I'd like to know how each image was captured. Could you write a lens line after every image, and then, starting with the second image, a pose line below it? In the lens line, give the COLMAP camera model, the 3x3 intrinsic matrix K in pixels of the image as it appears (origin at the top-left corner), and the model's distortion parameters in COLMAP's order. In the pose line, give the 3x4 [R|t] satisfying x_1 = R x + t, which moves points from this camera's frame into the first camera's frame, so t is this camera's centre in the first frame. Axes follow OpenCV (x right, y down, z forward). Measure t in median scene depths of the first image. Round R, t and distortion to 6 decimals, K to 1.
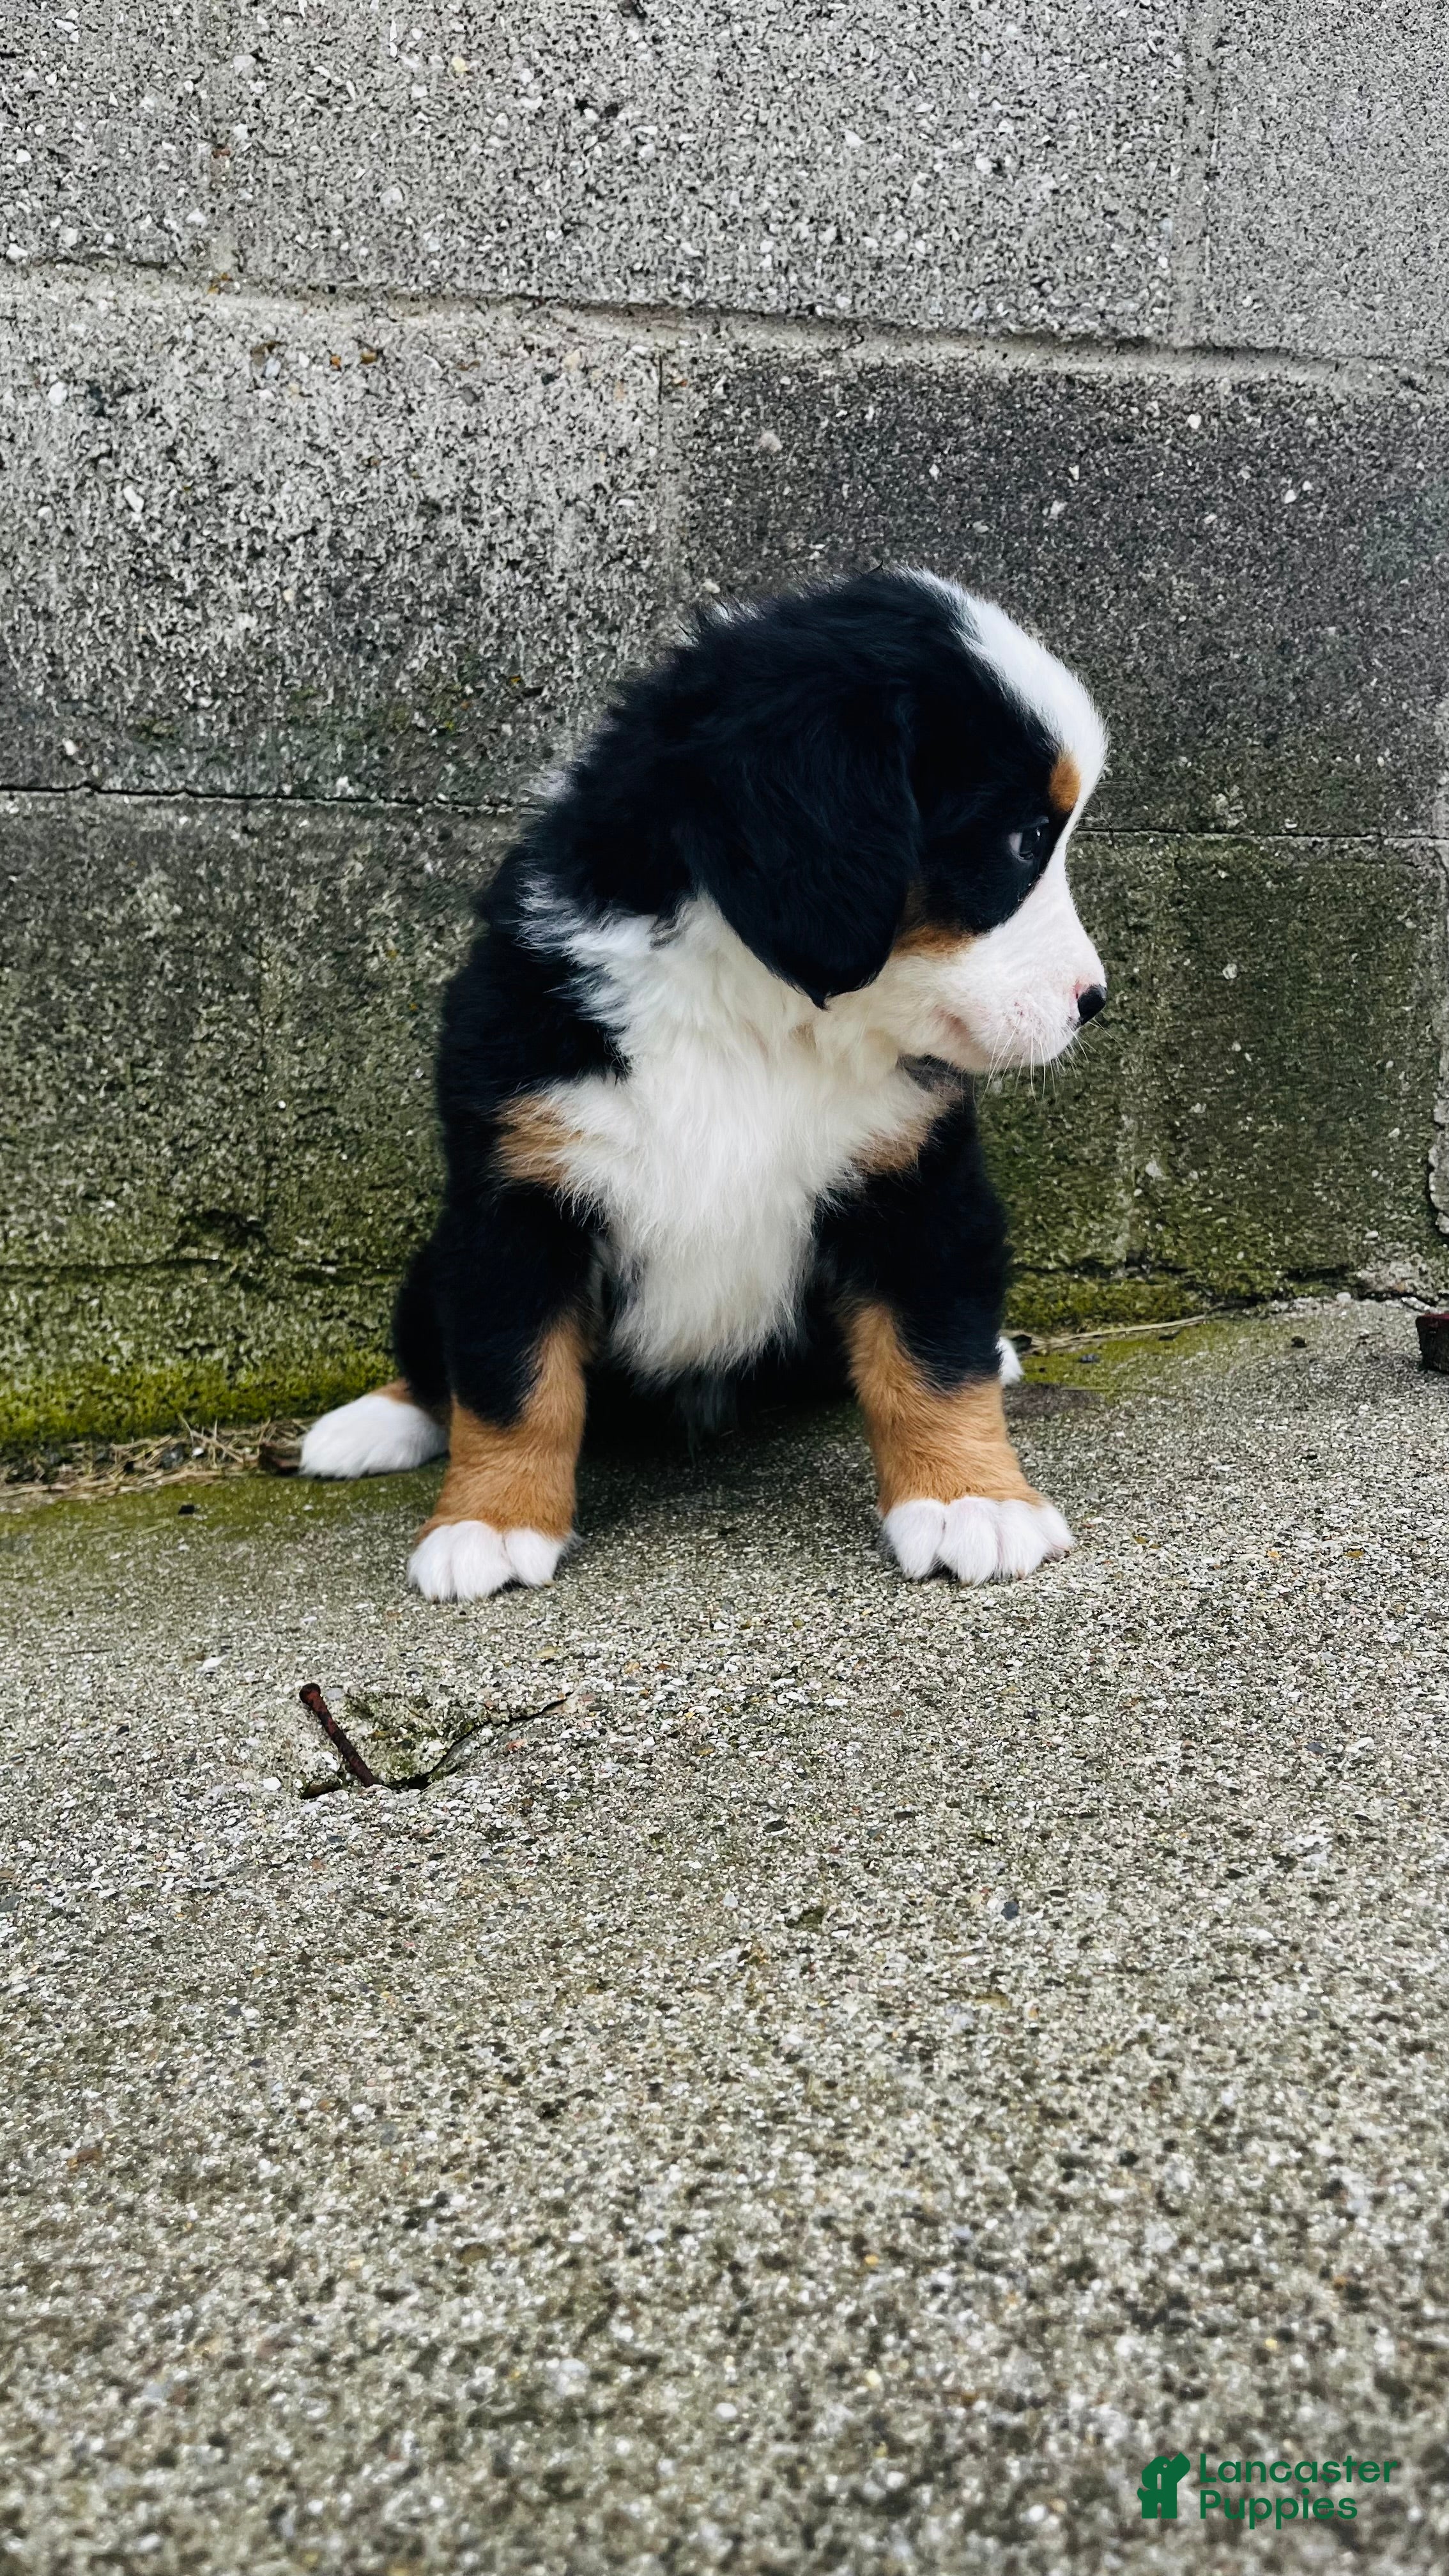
lens RADIAL K [[1884.0, 0, 742.4], [0, 1884.0, 1295.6], [0, 0, 1]] dist [0.067694, -0.075308]
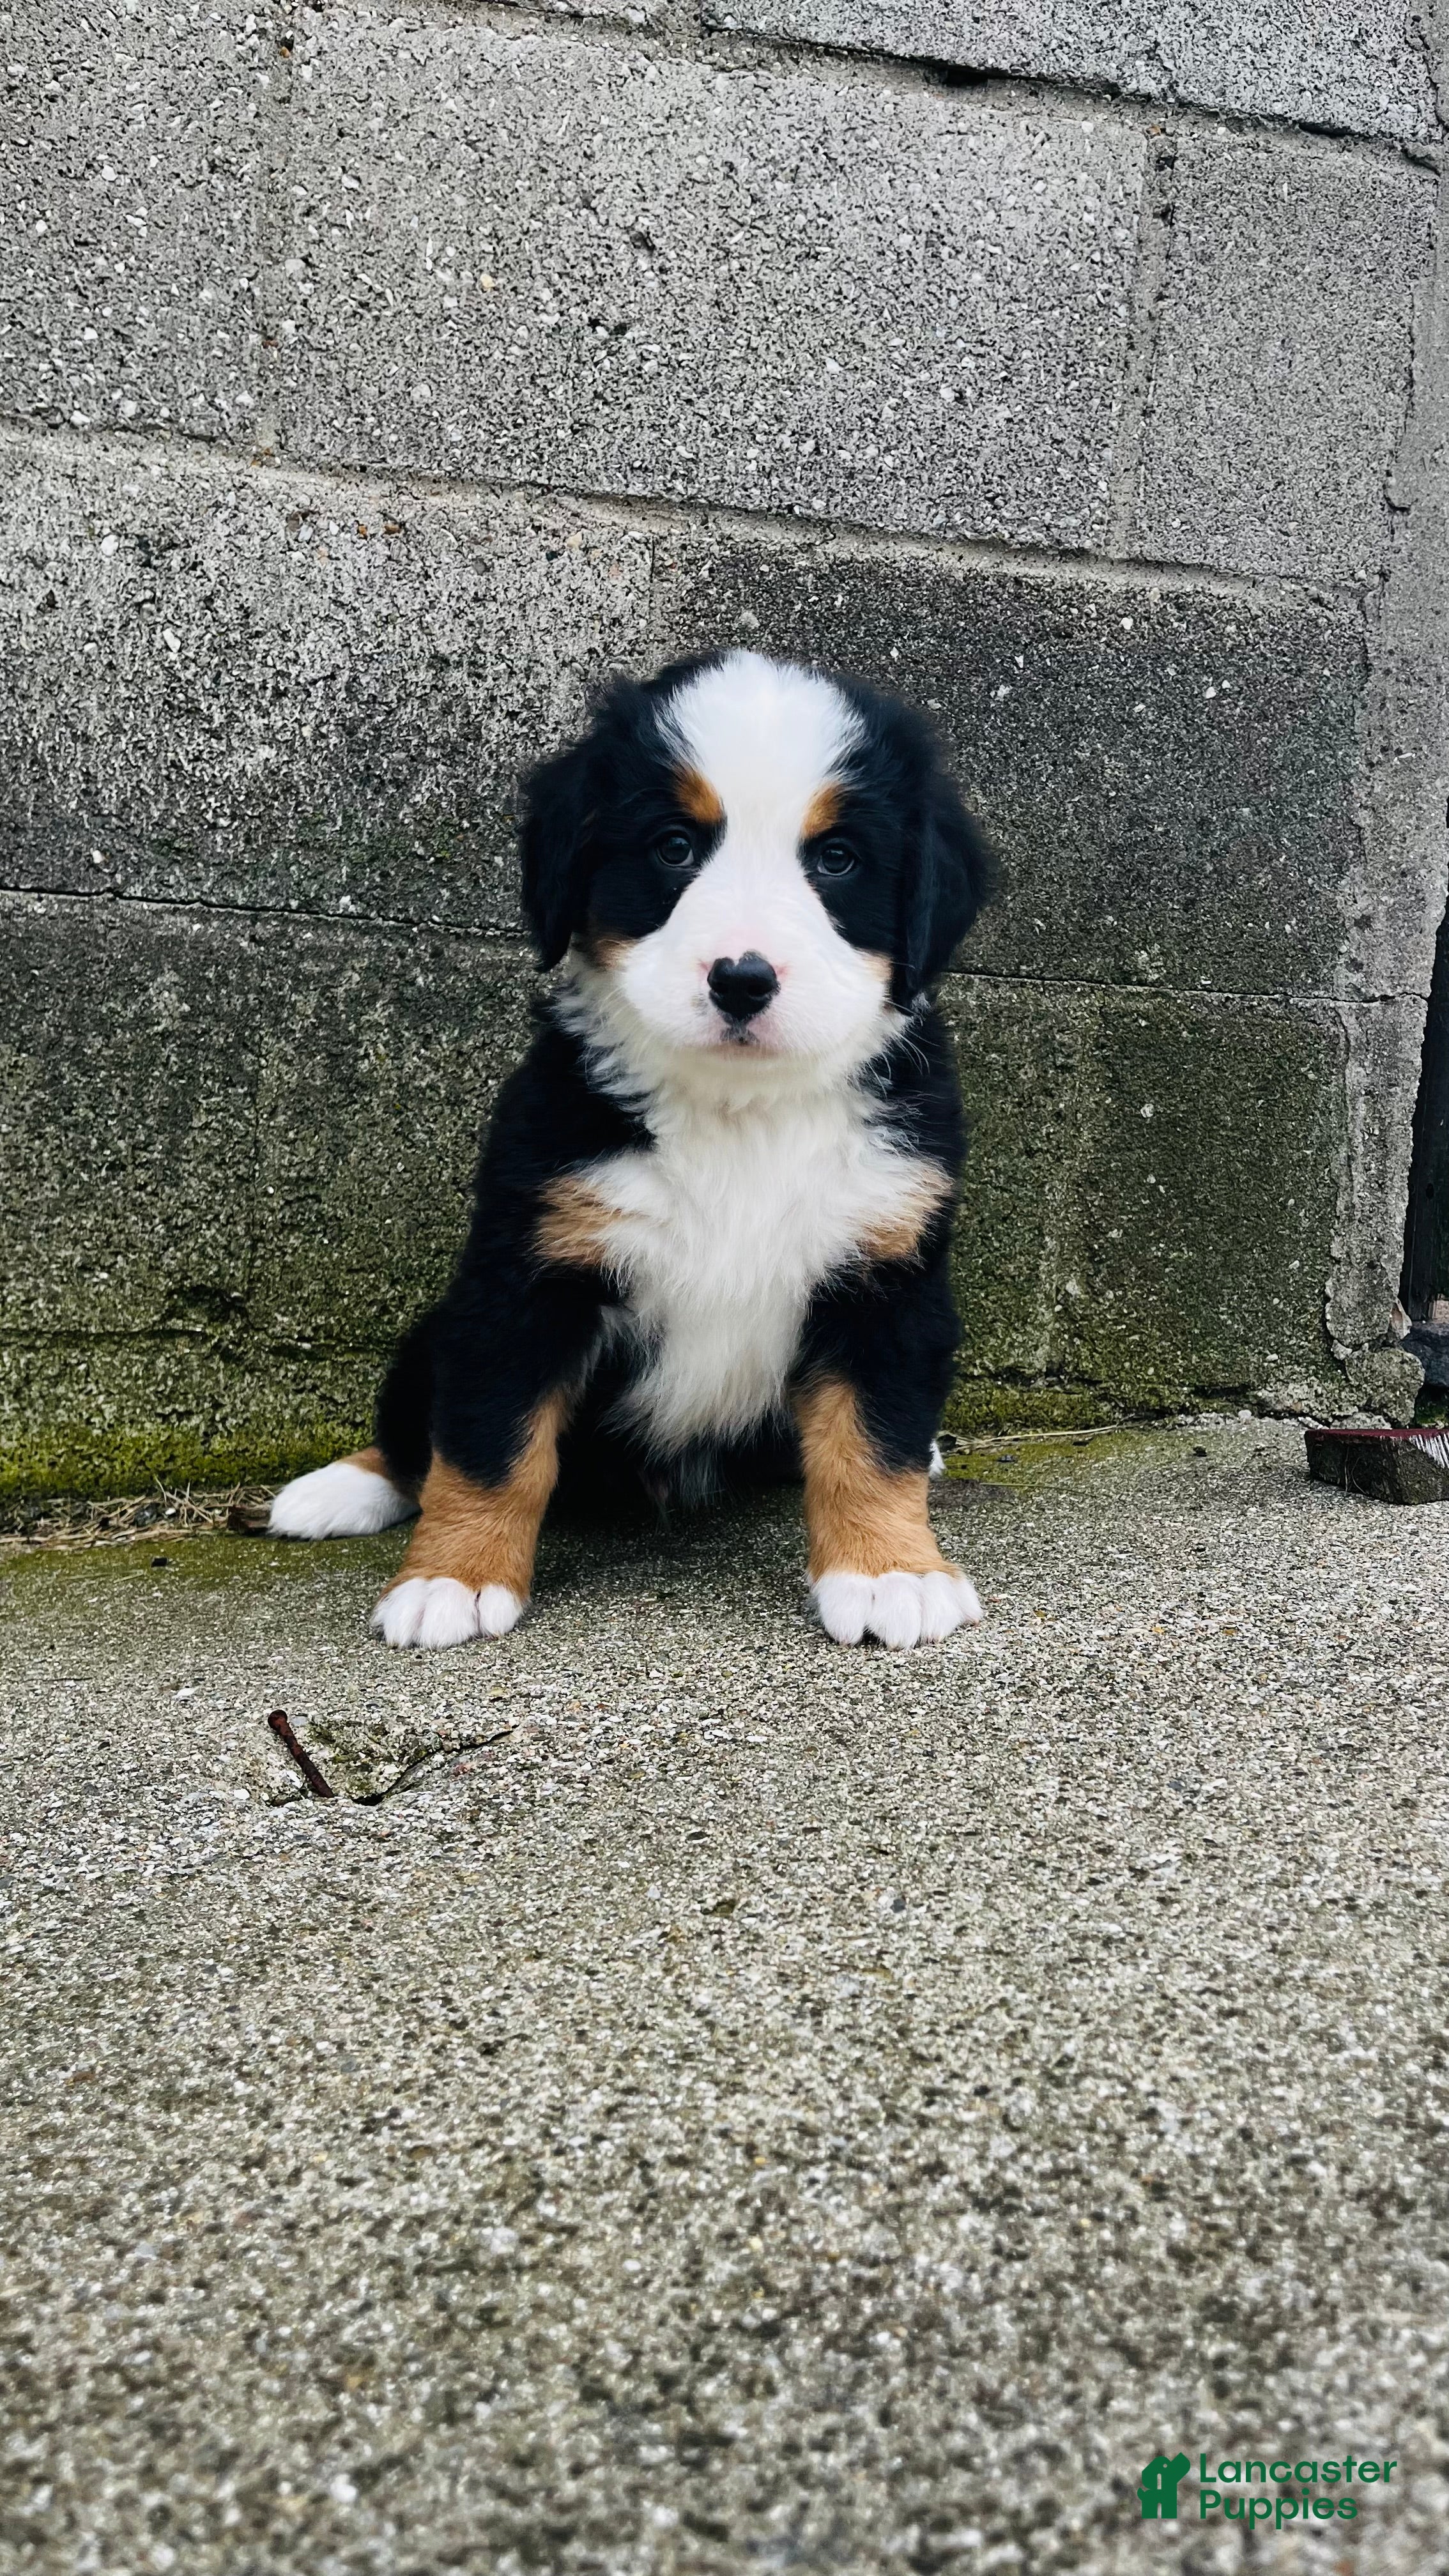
lens RADIAL K [[1884.0, 0, 742.4], [0, 1884.0, 1295.6], [0, 0, 1]] dist [0.067694, -0.075308]
pose [[0.998678, 0.045092, 0.024661, 0.001945], [-0.043395, 0.996909, -0.065495, 0.027021], [-0.027538, 0.064338, 0.997548, -0.119941]]
